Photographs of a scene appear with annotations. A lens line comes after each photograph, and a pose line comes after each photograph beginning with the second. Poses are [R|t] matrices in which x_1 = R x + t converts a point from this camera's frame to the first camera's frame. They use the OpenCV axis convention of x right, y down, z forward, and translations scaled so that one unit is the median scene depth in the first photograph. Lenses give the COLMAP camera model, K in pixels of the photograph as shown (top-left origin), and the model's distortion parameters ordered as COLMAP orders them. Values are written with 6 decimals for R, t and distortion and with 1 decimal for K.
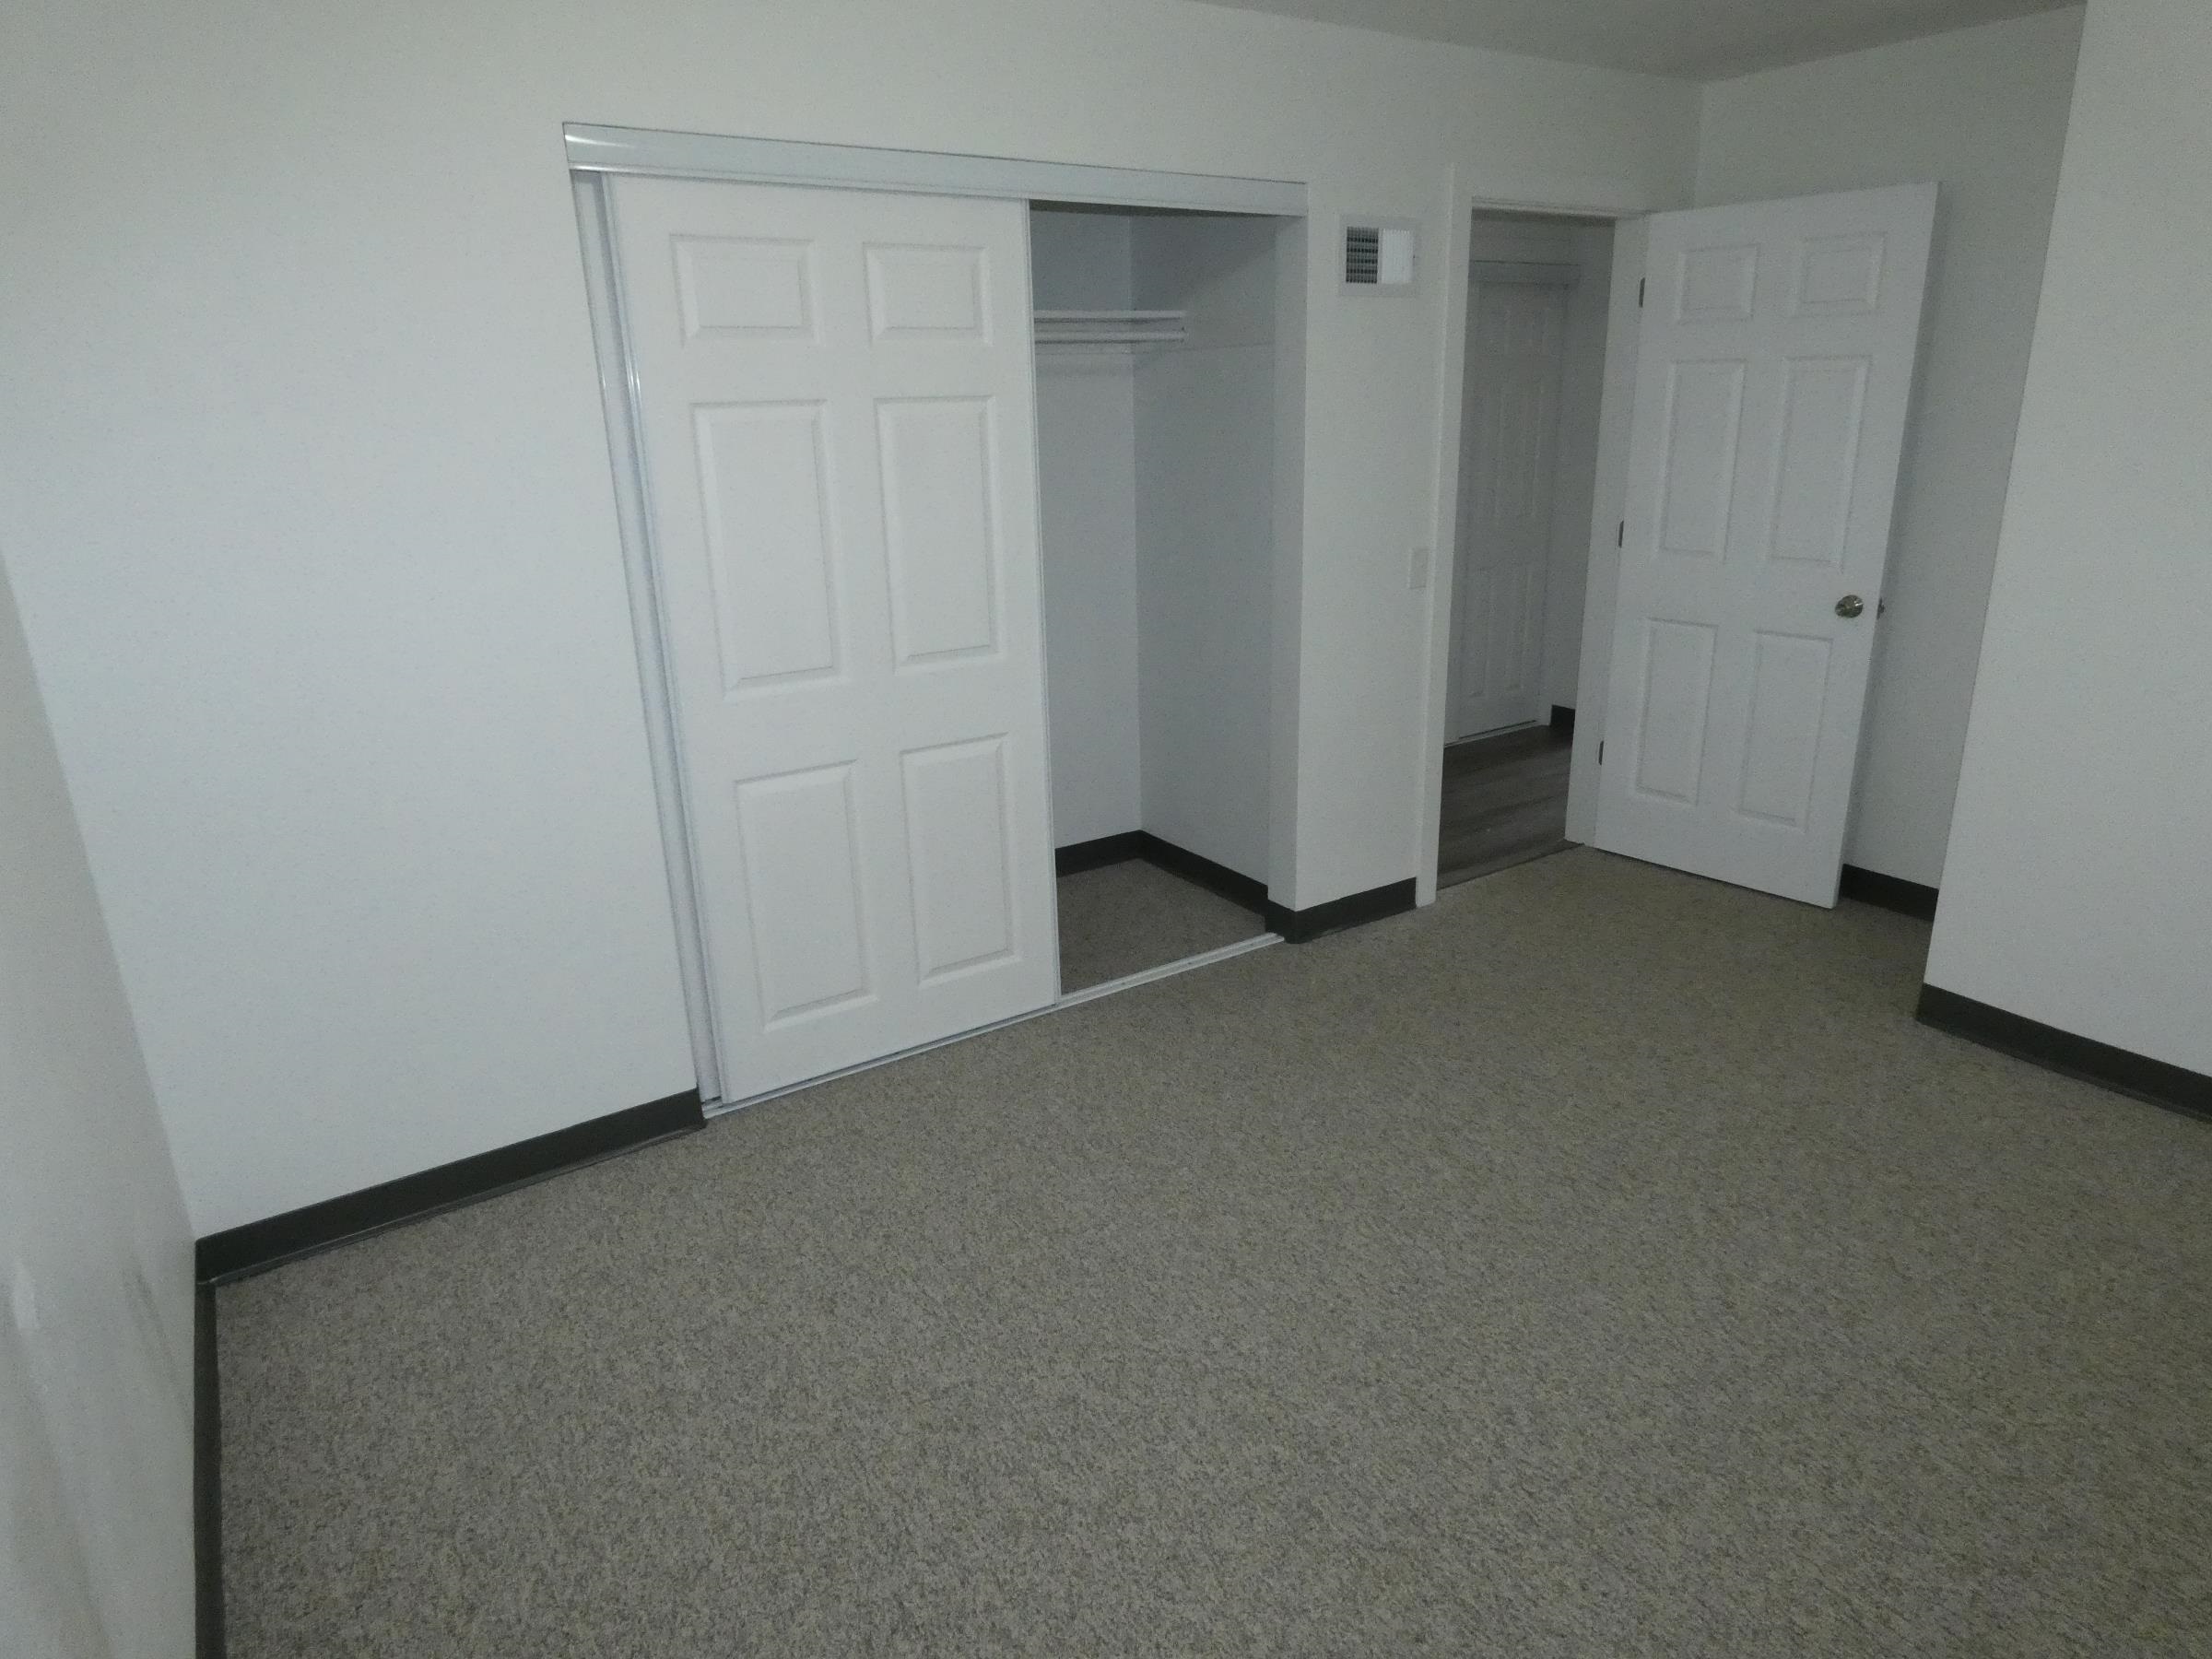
lens RADIAL K [[1327.3, 0, 1106.0], [0, 1327.3, 829.5], [0, 0, 1]] dist [0.034568, -0.001233]
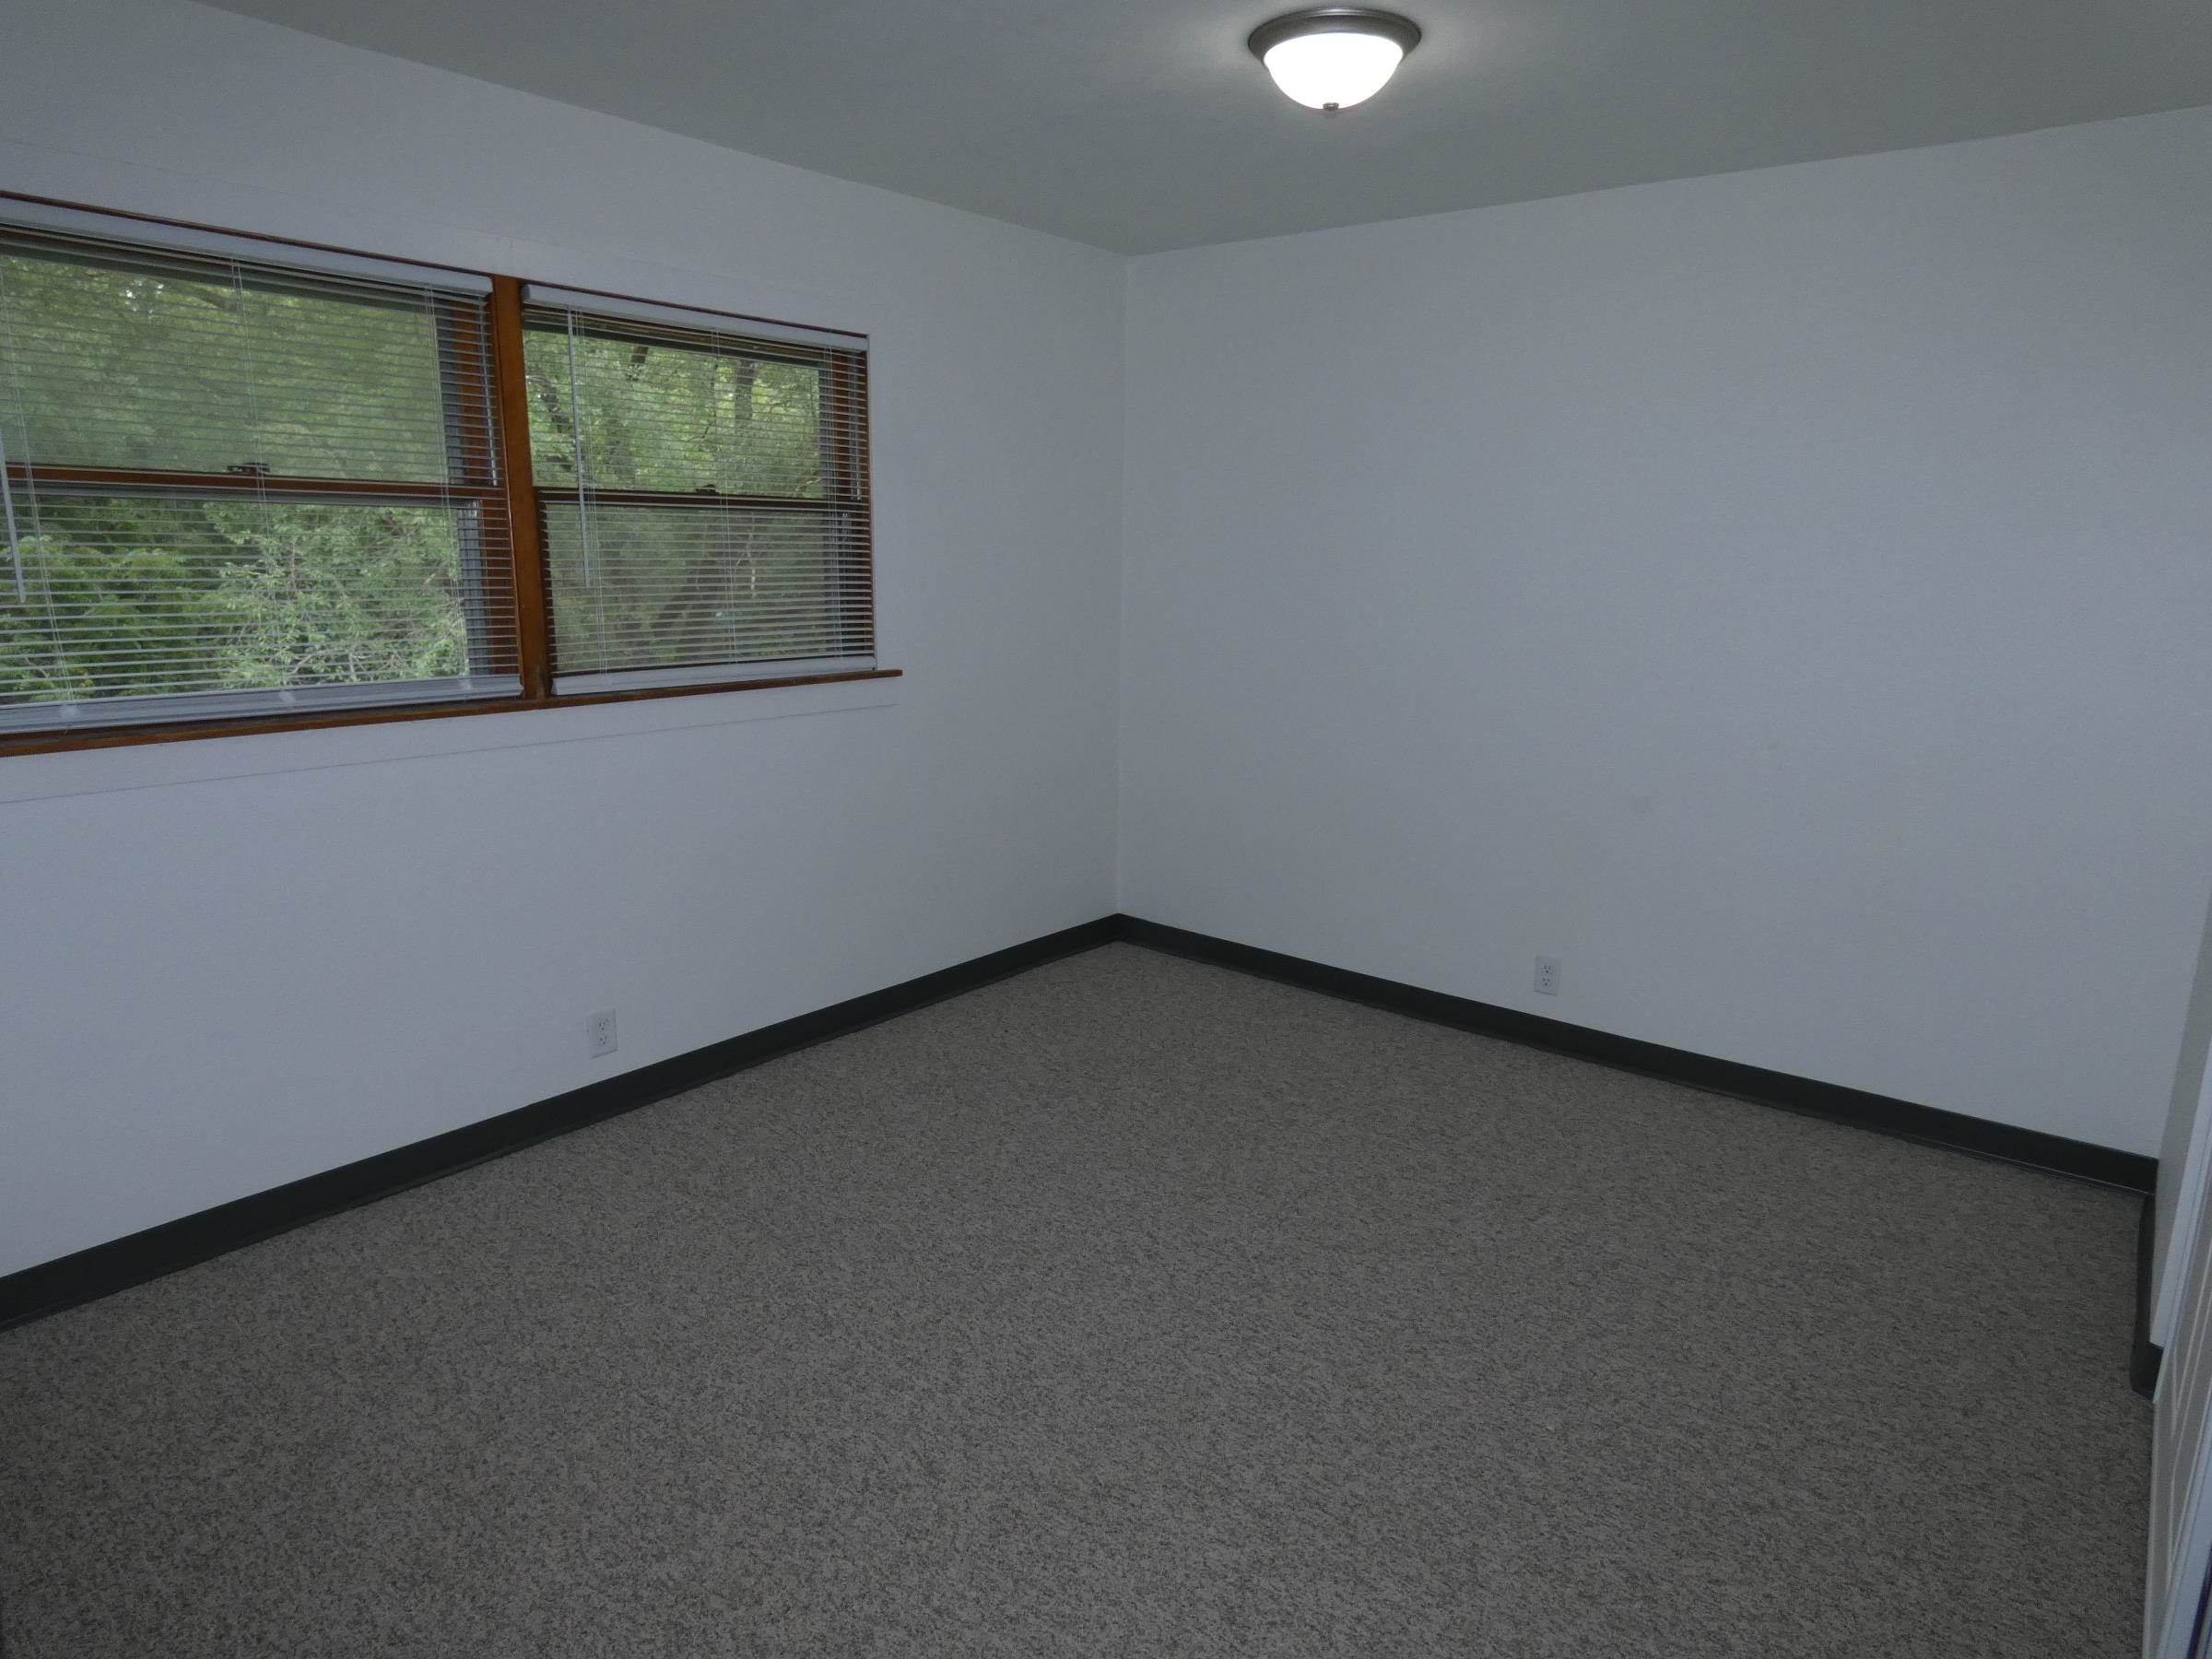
lens RADIAL K [[1351.3, 0, 1106.0], [0, 1351.3, 829.5], [0, 0, 1]] dist [-0.006304, 0.000001]
pose [[-0.953185, 0.071961, -0.293702, 0.486777], [-0.087249, 0.864514, 0.494977, -0.400686], [0.289528, 0.497430, -0.817763, 1.295471]]
